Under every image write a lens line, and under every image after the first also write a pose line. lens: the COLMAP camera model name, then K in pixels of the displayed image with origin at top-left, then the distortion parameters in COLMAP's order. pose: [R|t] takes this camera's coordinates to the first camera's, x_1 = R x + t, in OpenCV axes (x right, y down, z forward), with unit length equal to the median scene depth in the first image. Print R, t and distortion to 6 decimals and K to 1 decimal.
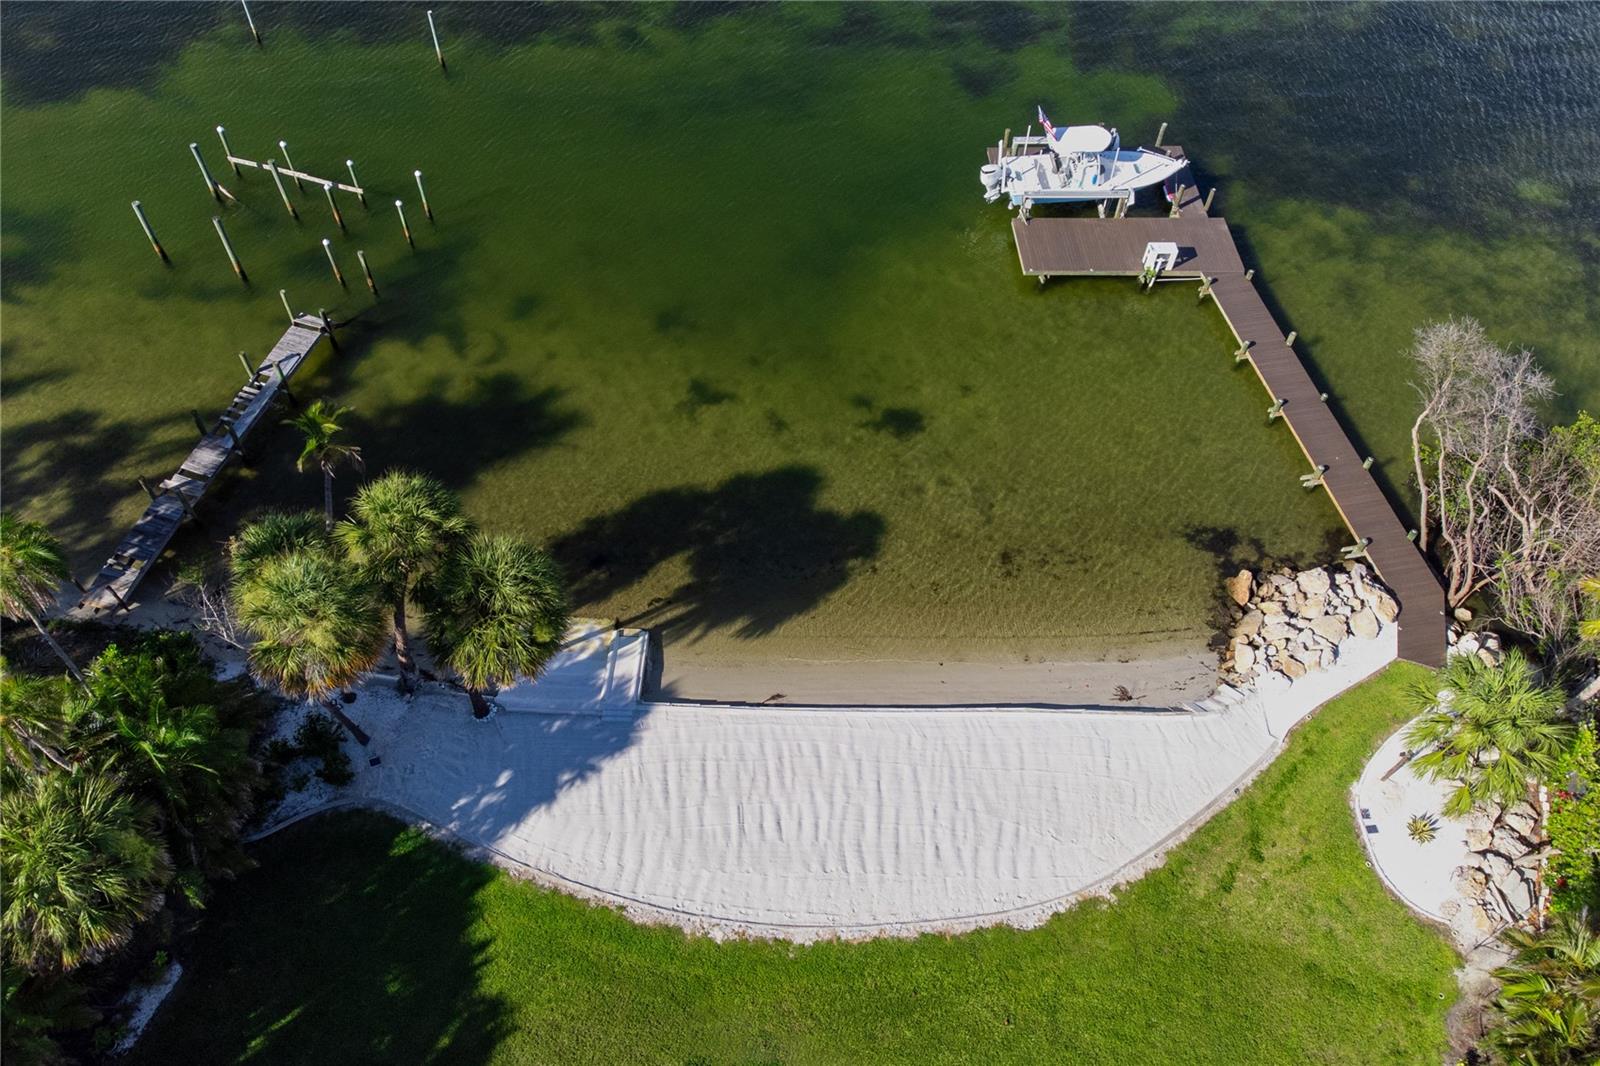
lens RADIAL K [[1229.3, 0, 789.5], [0, 1229.3, 528.1], [0, 0, 1]] dist [0.008201, -0.000533]
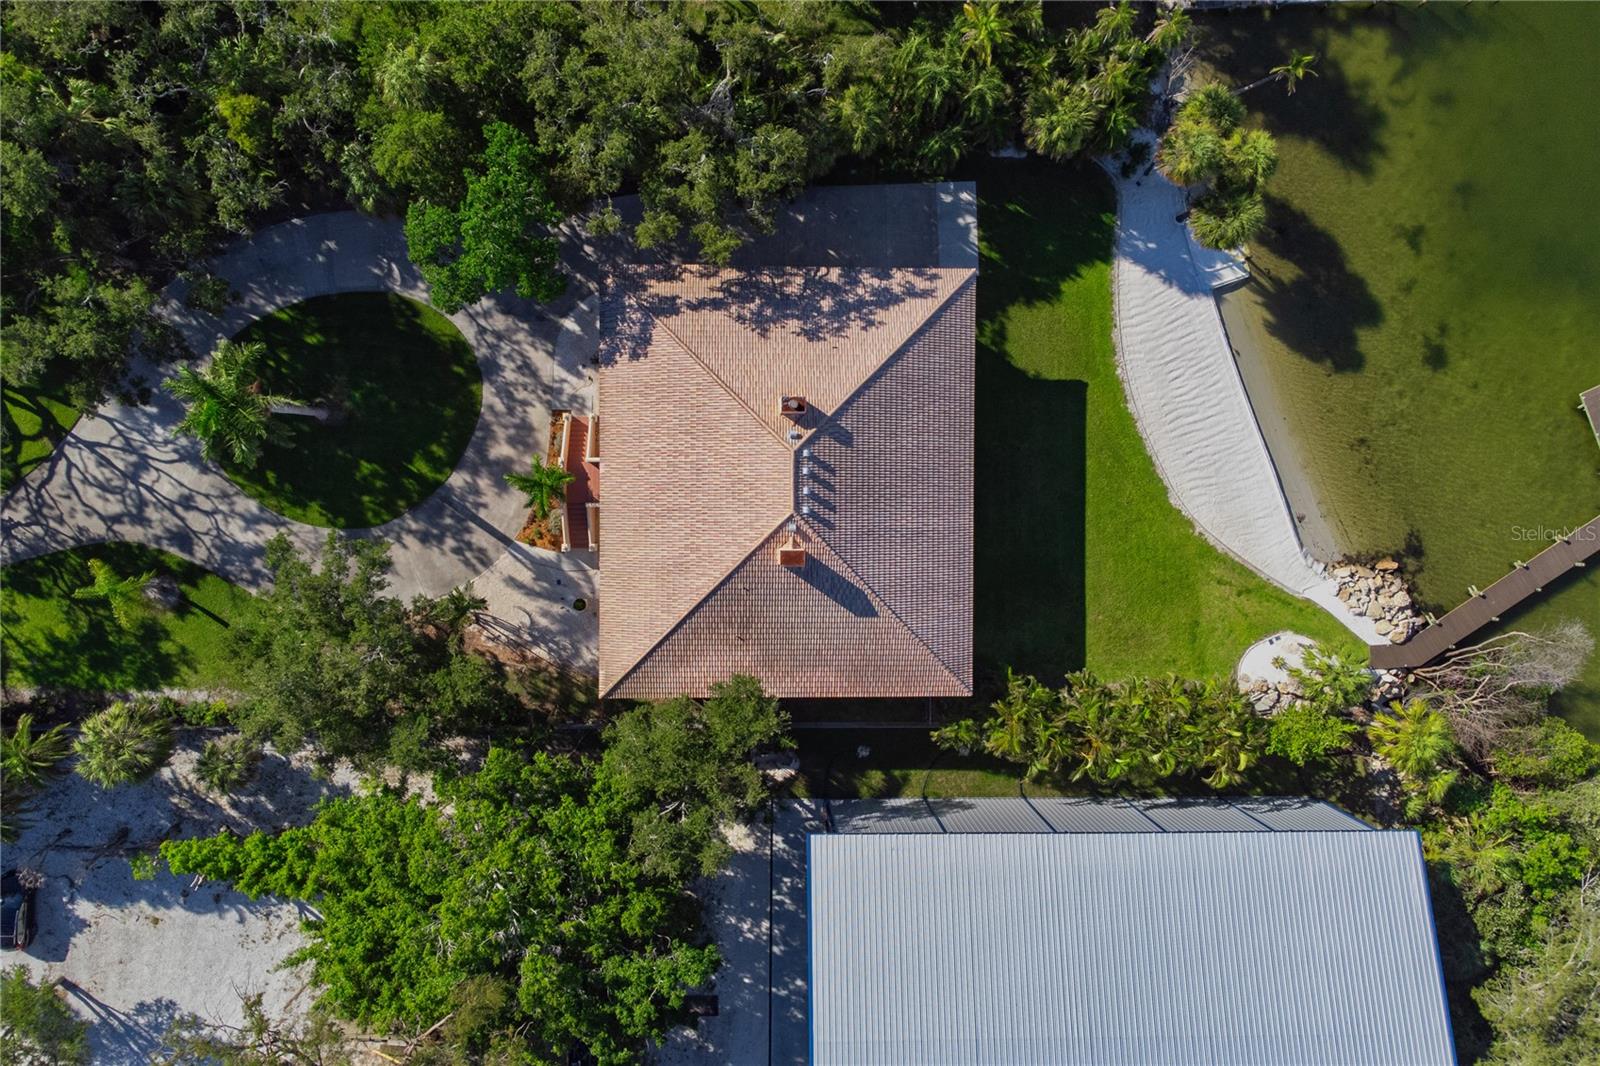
lens RADIAL K [[1242.2, 0, 821.7], [0, 1242.2, 532.3], [0, 0, 1]] dist [0.031007, -0.002348]
pose [[0.352772, 0.935308, 0.027403, -0.026280], [-0.799407, 0.286035, 0.528329, -0.250926], [0.486312, -0.208286, 0.848597, -0.893415]]
